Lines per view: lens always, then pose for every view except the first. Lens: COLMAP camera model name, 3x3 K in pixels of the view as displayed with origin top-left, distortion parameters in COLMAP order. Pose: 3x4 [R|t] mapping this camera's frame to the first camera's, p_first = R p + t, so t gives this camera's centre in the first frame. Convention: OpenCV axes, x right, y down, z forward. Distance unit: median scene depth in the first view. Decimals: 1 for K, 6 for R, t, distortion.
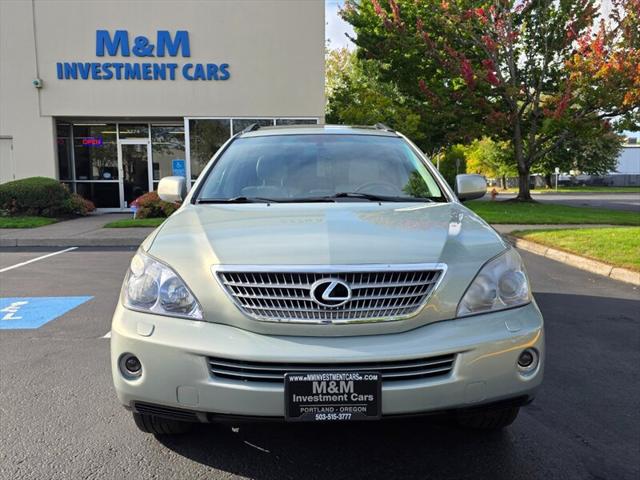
lens RADIAL K [[513.0, 0, 317.2], [0, 513.0, 236.9], [0, 0, 1]] dist [0.043429, -0.004780]
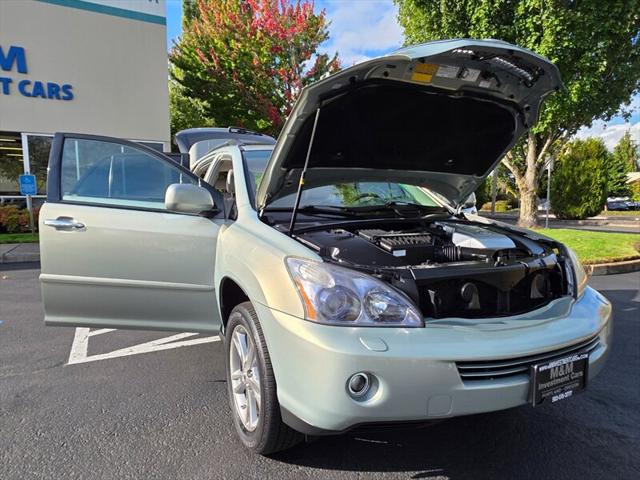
lens RADIAL K [[405.3, 0, 314.8], [0, 405.3, 239.6], [0, 0, 1]] dist [-0.000896, 0.000677]
pose [[0.898848, -0.033893, 0.436948, -0.626804], [0.038881, 0.999241, -0.002474, -0.008557], [-0.436532, 0.019212, 0.899484, 0.329997]]
